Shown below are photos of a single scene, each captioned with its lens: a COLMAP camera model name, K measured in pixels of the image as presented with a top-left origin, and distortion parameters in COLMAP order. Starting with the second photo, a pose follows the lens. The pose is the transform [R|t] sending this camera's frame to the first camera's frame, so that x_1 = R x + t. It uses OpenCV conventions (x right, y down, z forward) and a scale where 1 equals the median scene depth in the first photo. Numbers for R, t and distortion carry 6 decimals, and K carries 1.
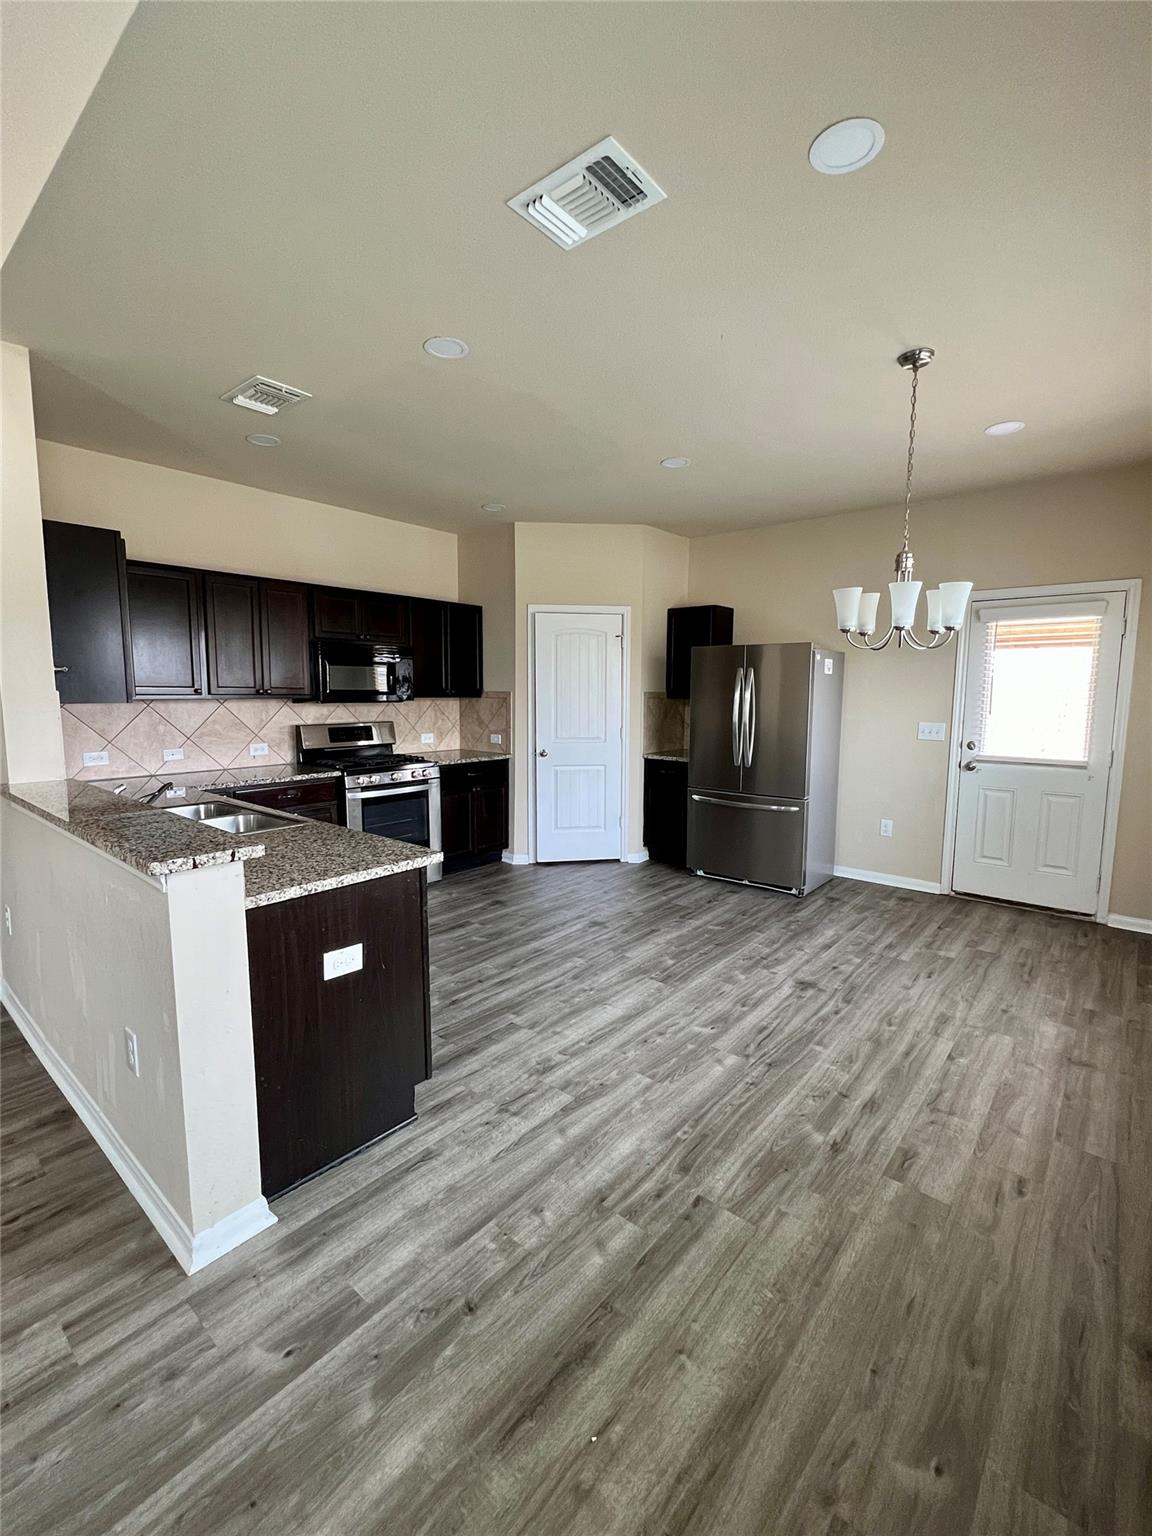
lens RADIAL K [[666.2, 0, 574.0], [0, 666.2, 770.0], [0, 0, 1]] dist [0.001370, -0.000526]
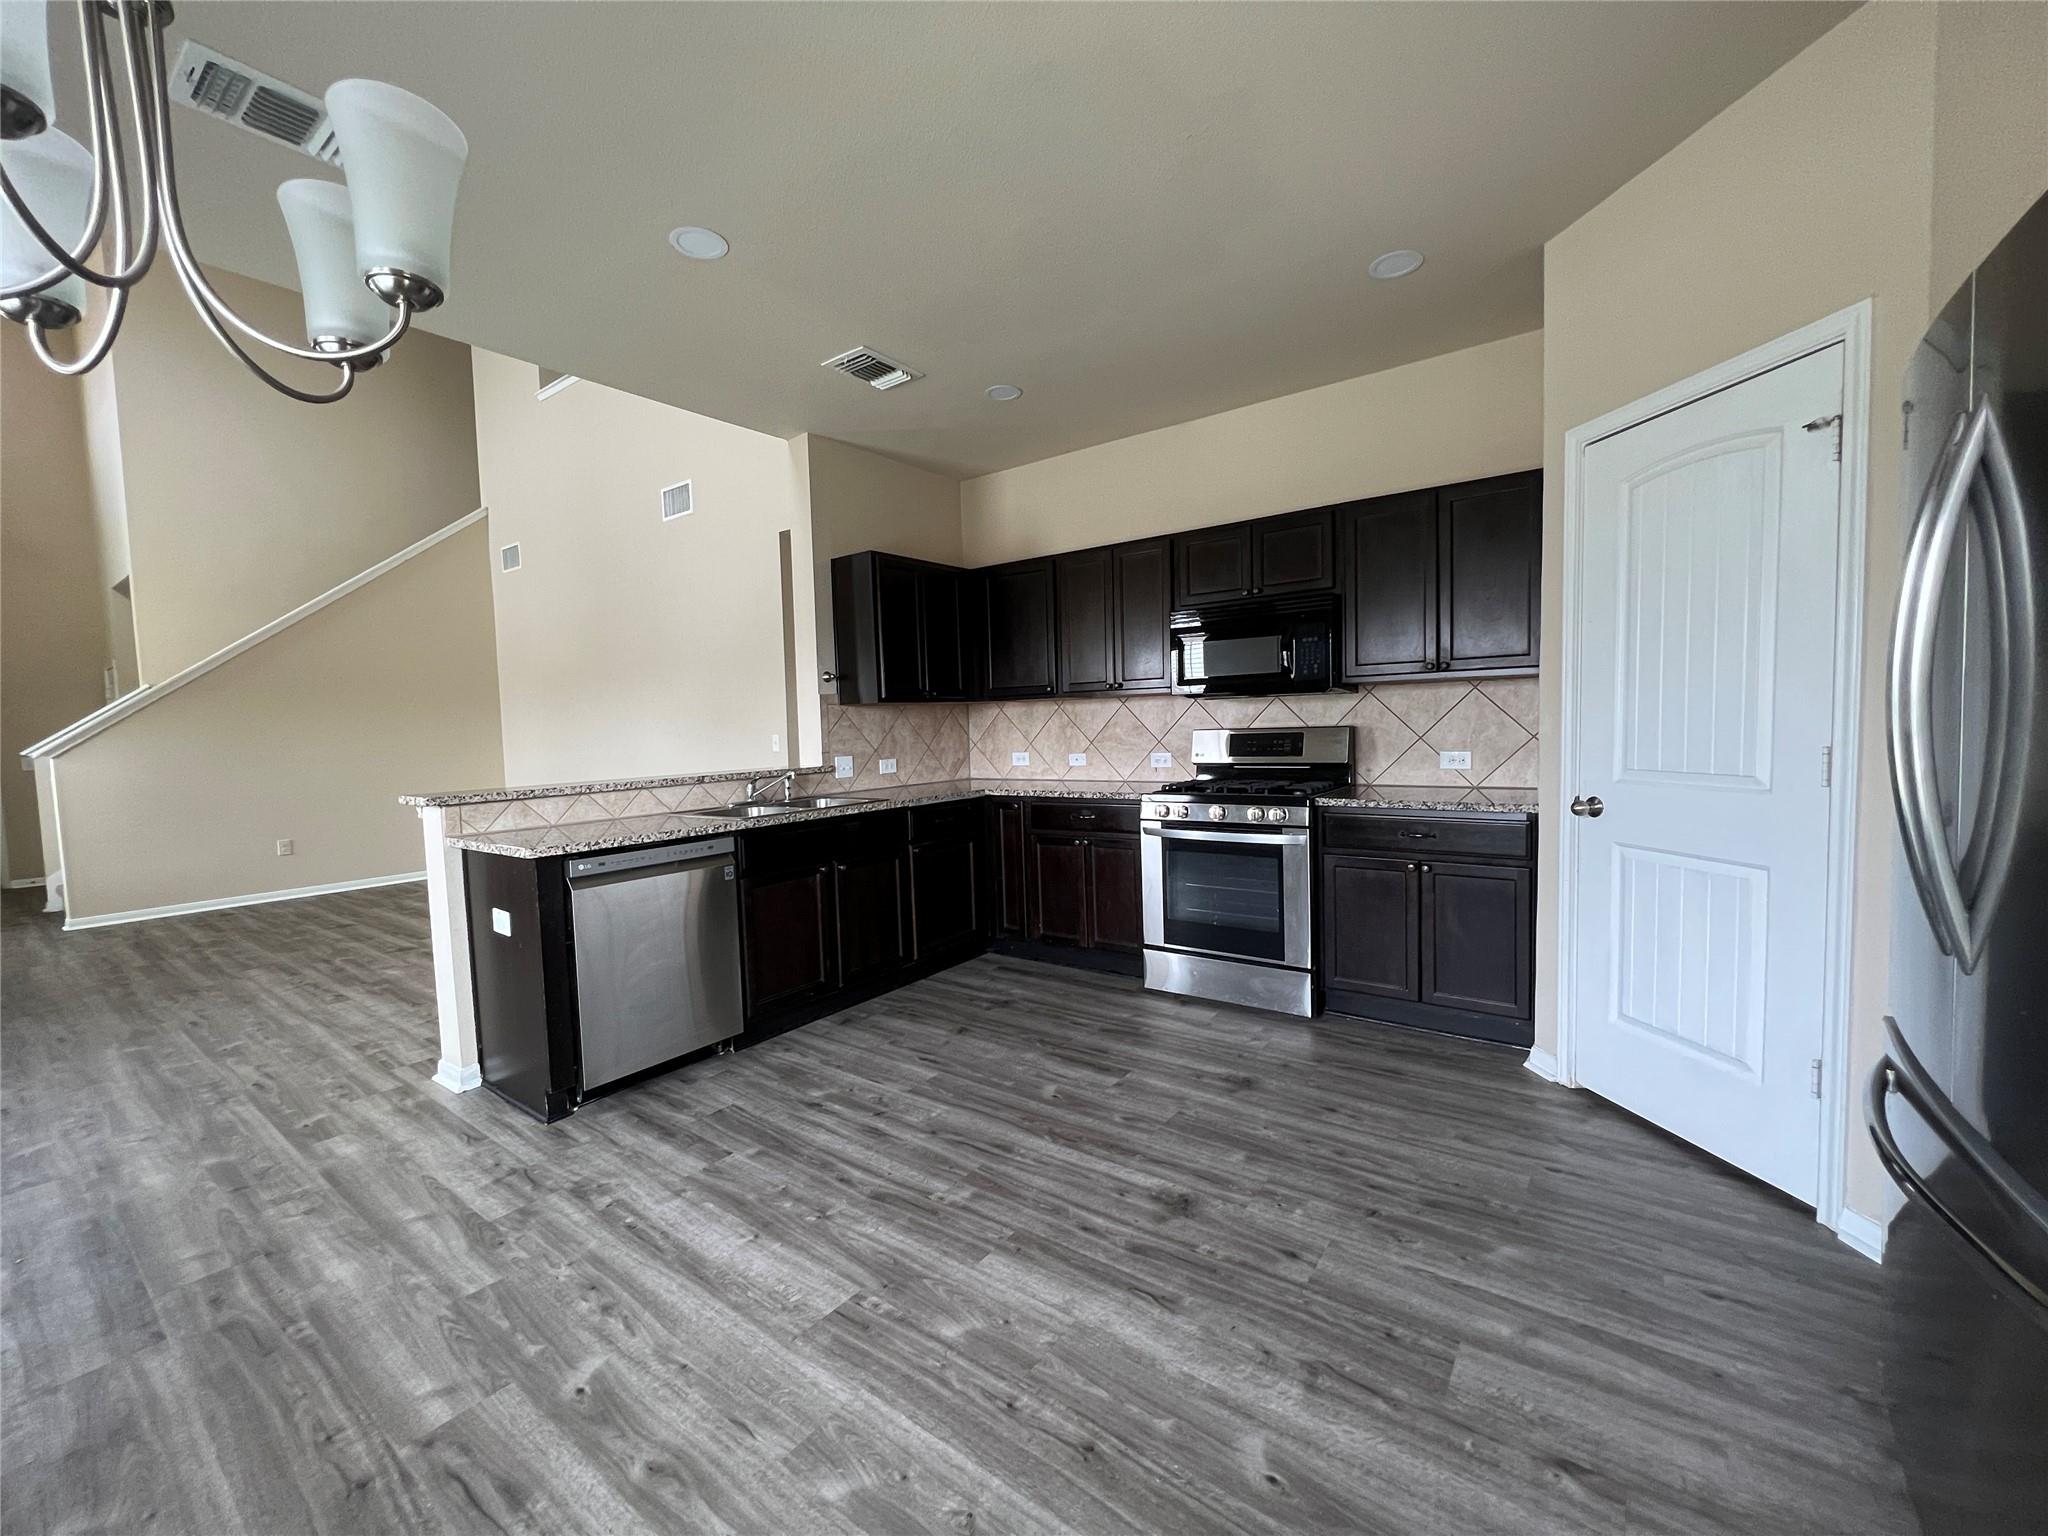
lens RADIAL K [[823.2, 0, 1019.6], [0, 823.2, 761.8], [0, 0, 1]] dist [0.001533, 0.000700]
pose [[0.060963, 0.035158, -0.997521, 0.696640], [-0.086970, 0.995766, 0.029781, -0.062623], [0.994344, 0.084939, 0.063762, 1.125312]]
